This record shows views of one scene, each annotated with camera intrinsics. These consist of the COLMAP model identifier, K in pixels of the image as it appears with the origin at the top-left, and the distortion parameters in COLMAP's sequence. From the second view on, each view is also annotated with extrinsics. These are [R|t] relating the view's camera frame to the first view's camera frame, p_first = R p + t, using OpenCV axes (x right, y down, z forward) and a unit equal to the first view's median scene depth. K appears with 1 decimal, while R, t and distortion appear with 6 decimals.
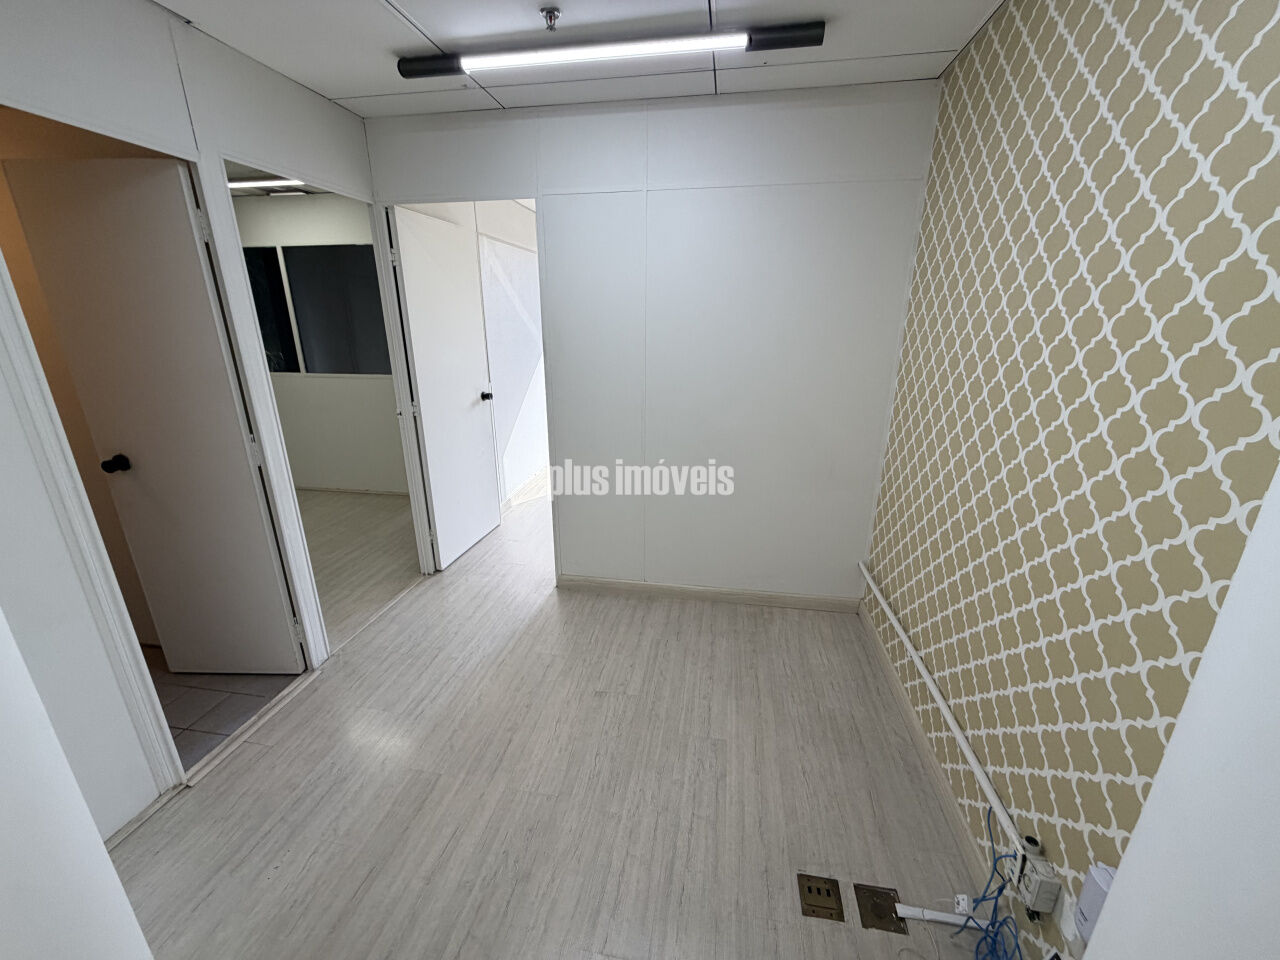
lens RADIAL K [[512.1, 0, 635.3], [0, 512.1, 479.7], [0, 0, 1]] dist [0.000833, 0.000268]
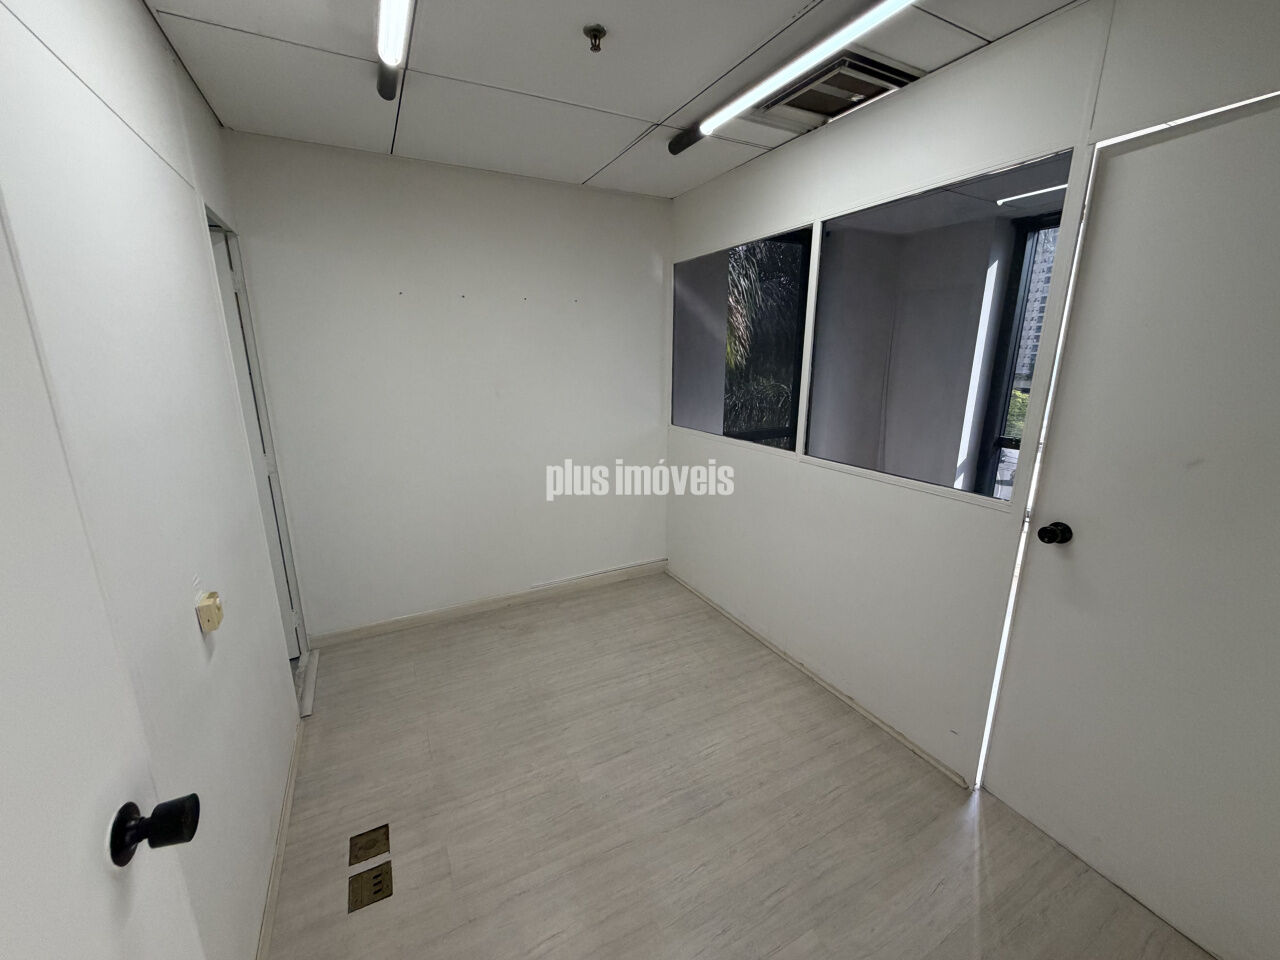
lens RADIAL K [[518.5, 0, 627.2], [0, 518.5, 503.4], [0, 0, 1]] dist [-0.029641, 0.000082]
pose [[0.587889, 0.218379, -0.778907, -0.613571], [-0.248357, 0.965095, 0.083129, -0.311970], [0.769873, 0.144577, 0.621605, 1.023348]]
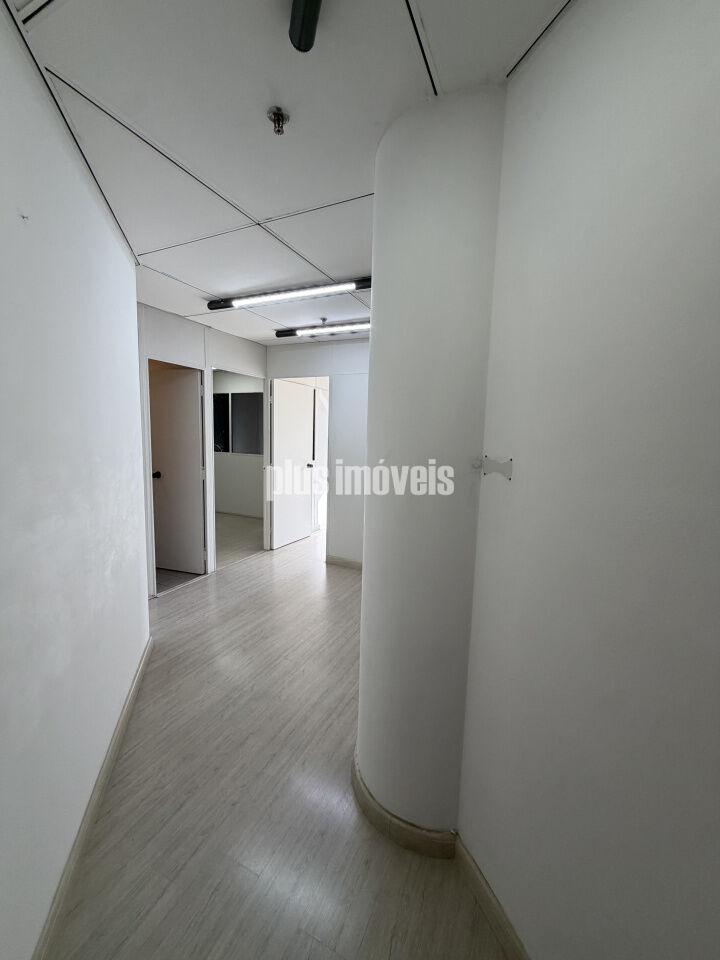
lens RADIAL K [[382.5, 0, 360.0], [0, 382.5, 480.0], [0, 0, 1]] dist [0.001028, 0.000198]
pose [[0.965554, 0.063433, -0.252351, 0.412721], [-0.110089, 0.978341, -0.175300, 0.192220], [0.235766, 0.197043, 0.951624, -0.517037]]
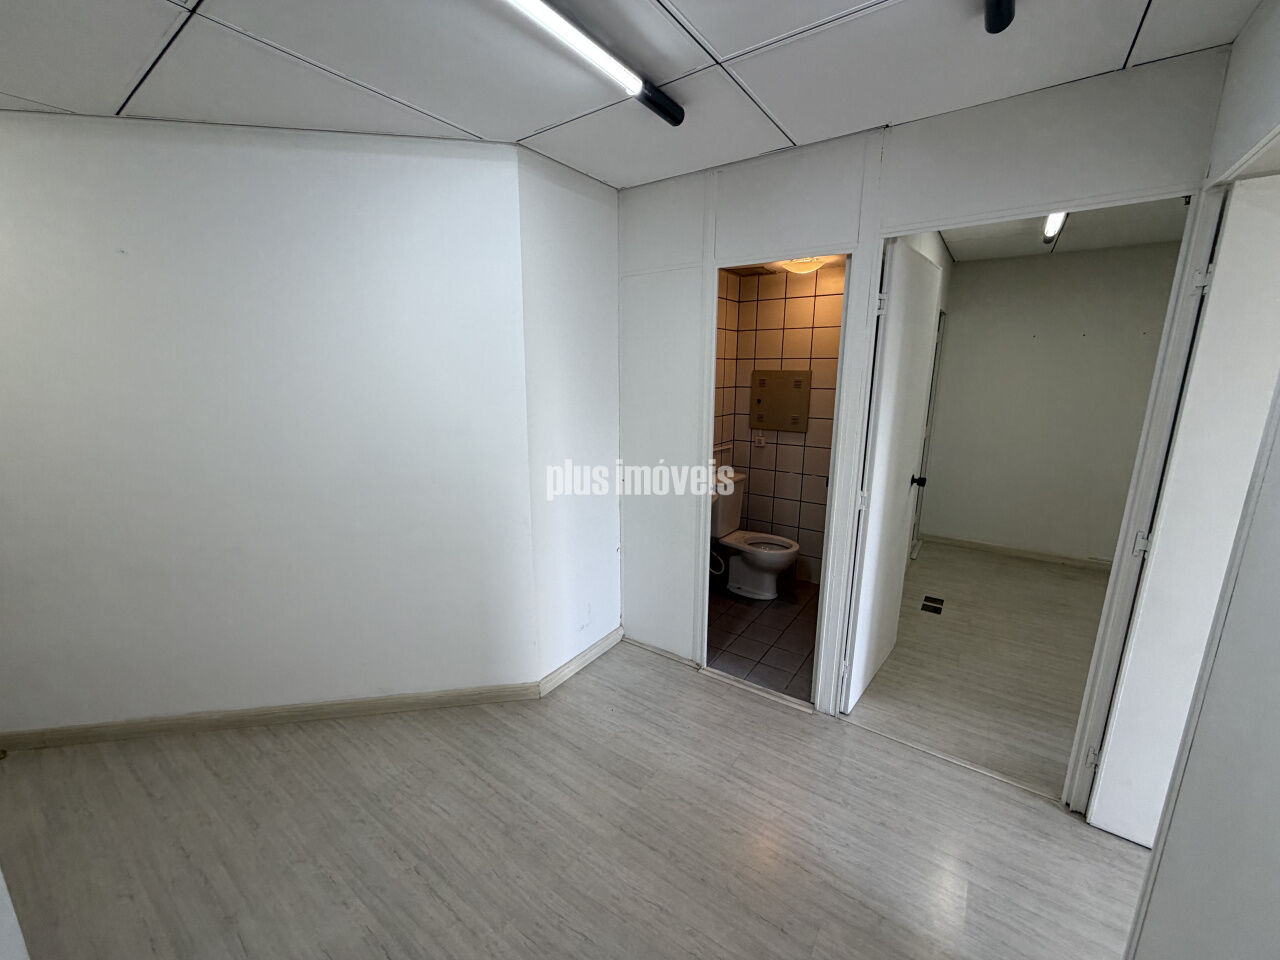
lens RADIAL K [[509.2, 0, 640.0], [0, 509.2, 480.0], [0, 0, 1]] dist [-0.000594, -0.000022]
pose [[-0.425951, 0.197609, -0.882902, 0.355223], [-0.273388, 0.902127, 0.333806, -0.302551], [0.862453, 0.383560, -0.330238, 0.863762]]
